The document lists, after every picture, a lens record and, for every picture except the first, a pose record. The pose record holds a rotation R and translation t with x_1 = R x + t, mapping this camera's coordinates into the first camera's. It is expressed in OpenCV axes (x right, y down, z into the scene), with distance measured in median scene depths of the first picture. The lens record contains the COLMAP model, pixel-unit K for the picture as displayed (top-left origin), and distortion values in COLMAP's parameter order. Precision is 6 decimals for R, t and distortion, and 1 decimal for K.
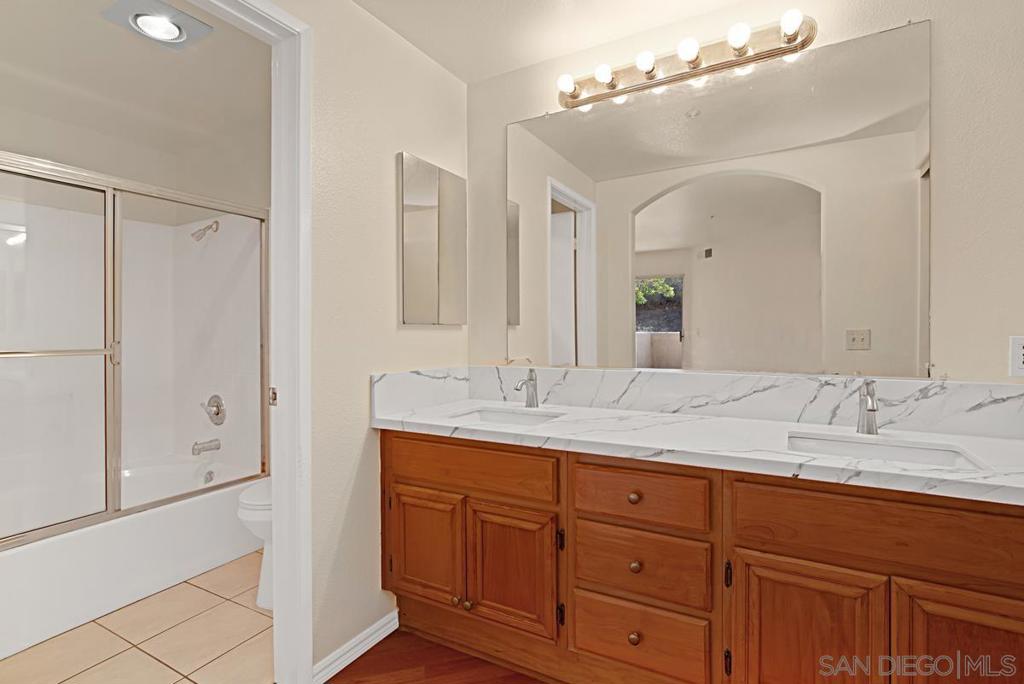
lens RADIAL K [[479.3, 0, 514.6], [0, 479.3, 324.1], [0, 0, 1]] dist [-0.014114, -0.000103]
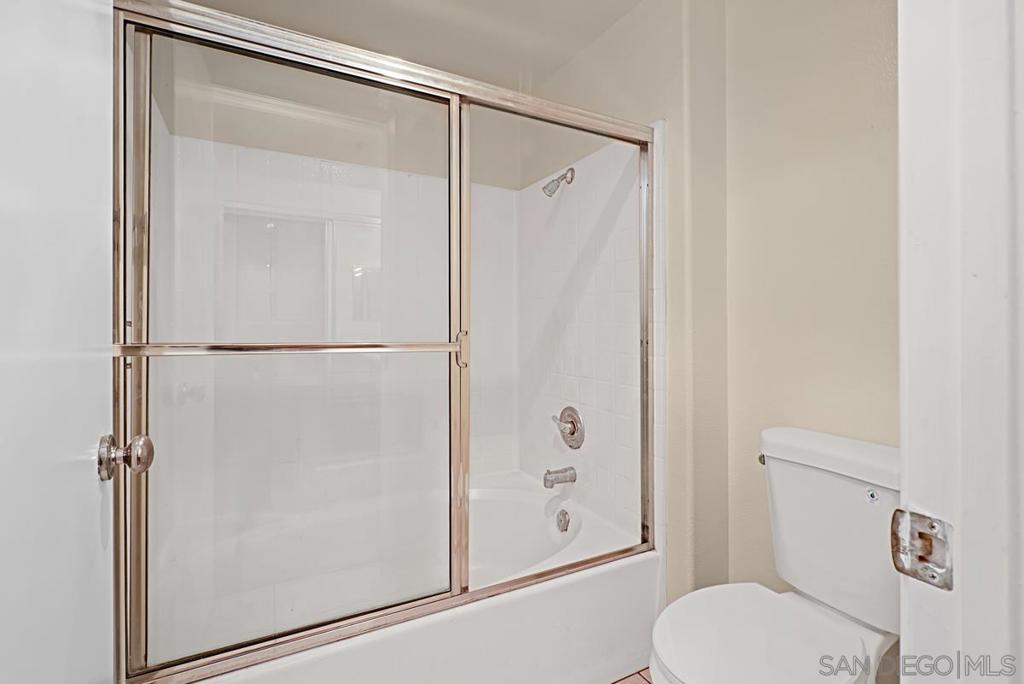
lens RADIAL K [[471.7, 0, 518.0], [0, 471.7, 339.0], [0, 0, 1]] dist [-0.002916, 0.000207]
pose [[0.834381, 0.027800, -0.550487, -0.314212], [-0.003805, 0.998994, 0.044682, 0.013339], [0.551175, -0.035187, 0.833647, 0.374610]]
